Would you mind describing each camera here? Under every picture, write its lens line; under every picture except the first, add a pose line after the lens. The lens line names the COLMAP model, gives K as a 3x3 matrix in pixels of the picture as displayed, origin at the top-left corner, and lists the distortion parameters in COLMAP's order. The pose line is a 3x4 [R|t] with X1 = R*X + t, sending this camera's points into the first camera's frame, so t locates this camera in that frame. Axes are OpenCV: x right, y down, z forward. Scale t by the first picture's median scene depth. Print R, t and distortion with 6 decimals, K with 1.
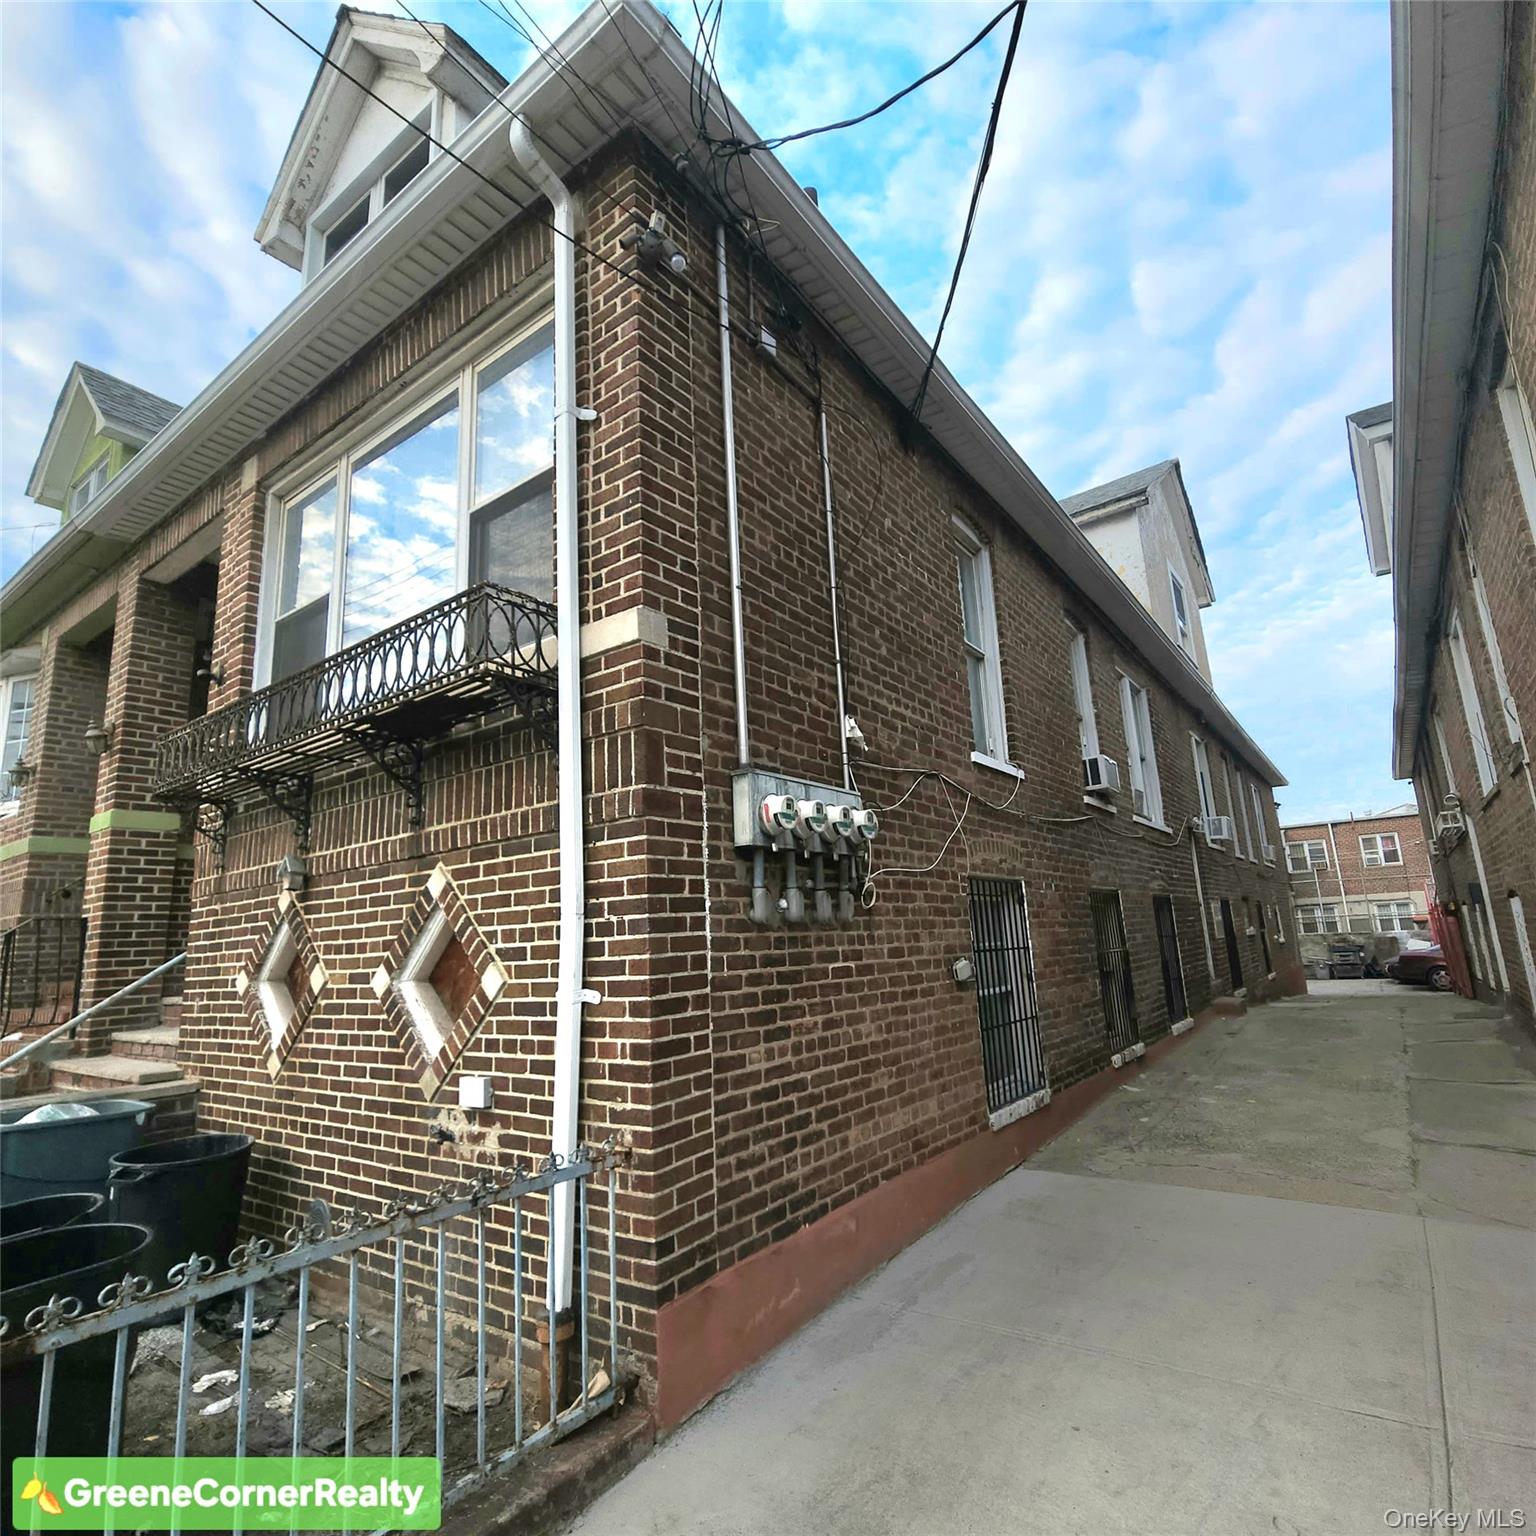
lens RADIAL K [[841.3, 0, 767.6], [0, 841.3, 759.9], [0, 0, 1]] dist [0.001249, -0.000501]
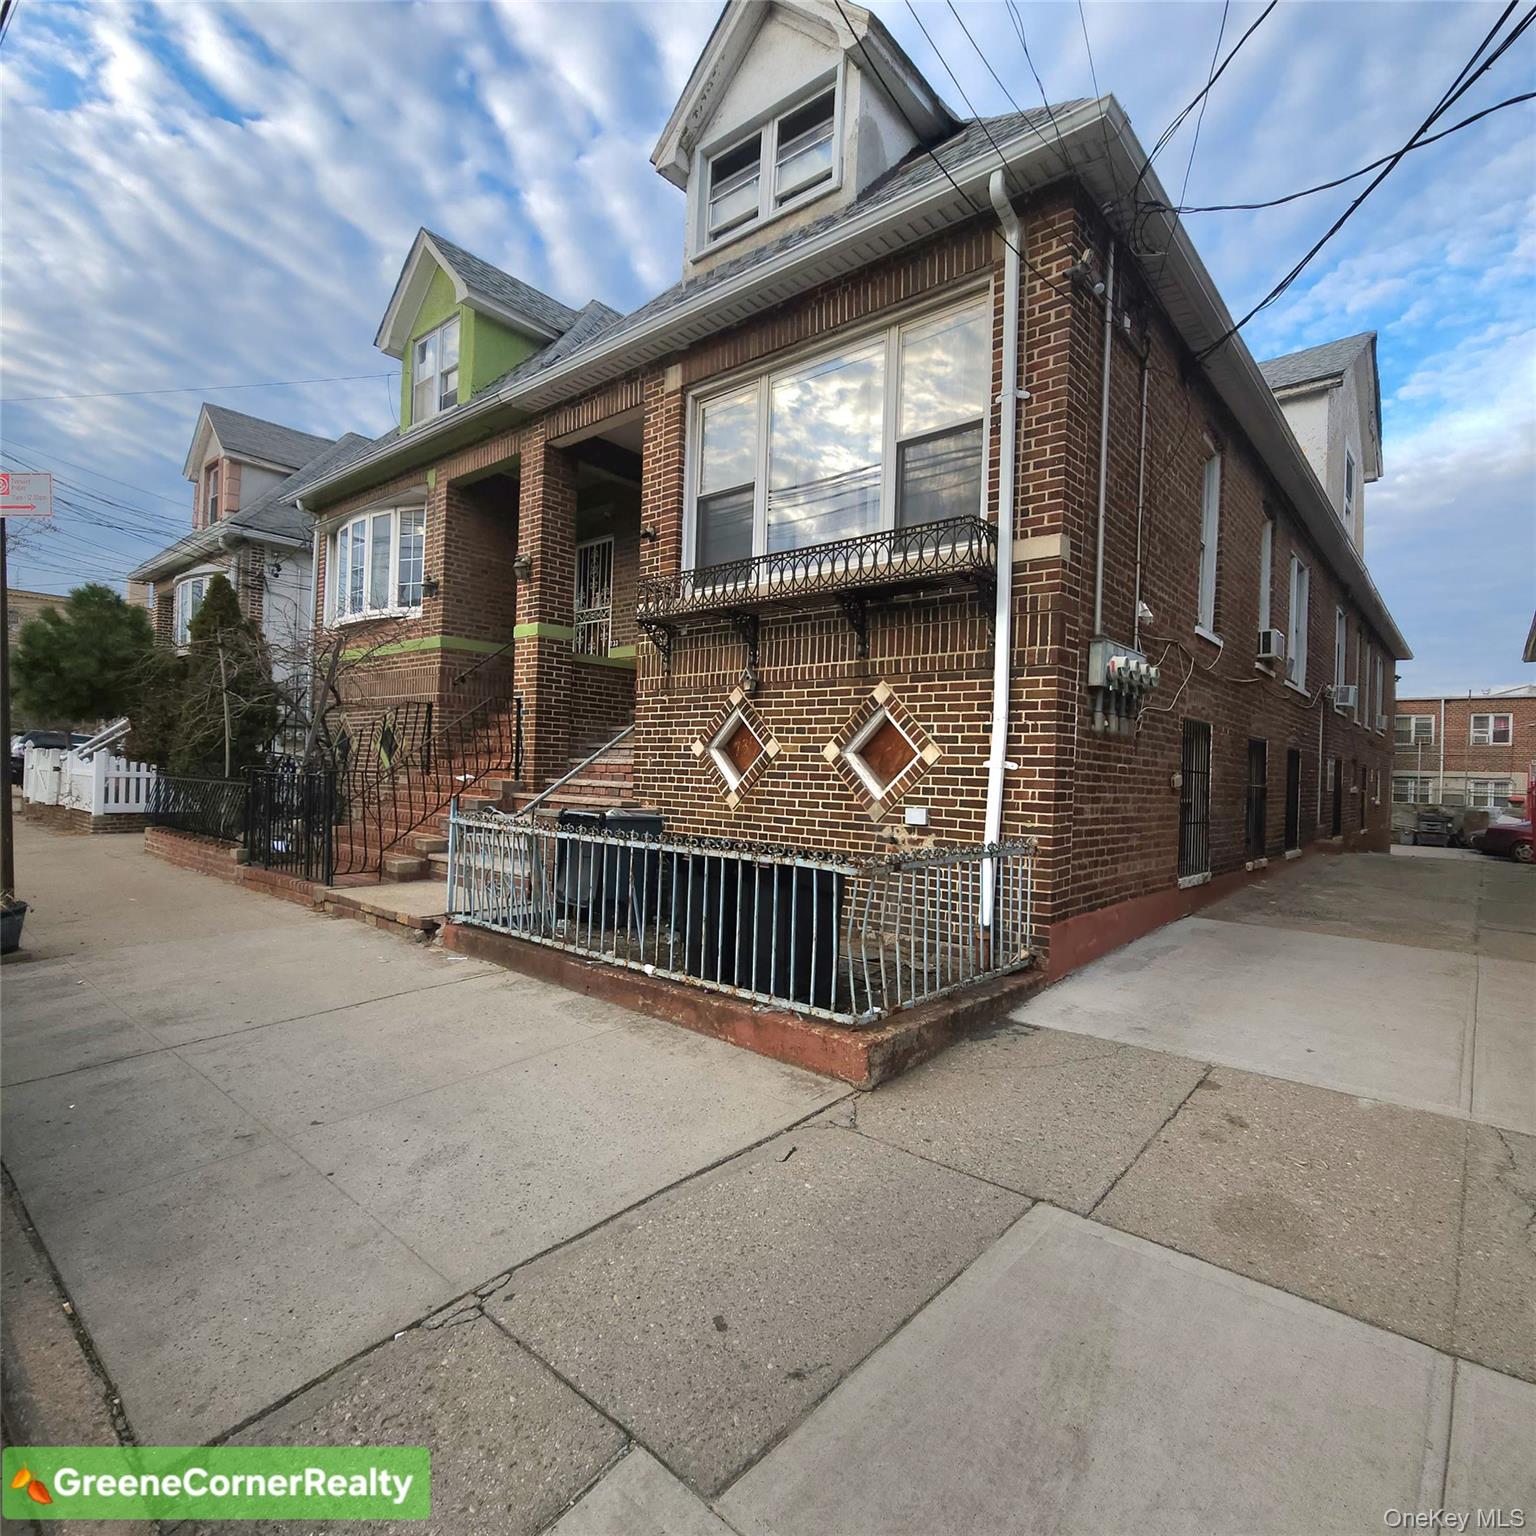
lens RADIAL K [[841.3, 0, 767.6], [0, 841.3, 759.9], [0, 0, 1]] dist [0.001249, -0.000501]
pose [[0.993768, 0.081972, -0.075534, -0.424794], [-0.065212, 0.977121, 0.202440, -0.037432], [0.090400, -0.196252, 0.976377, -0.549013]]
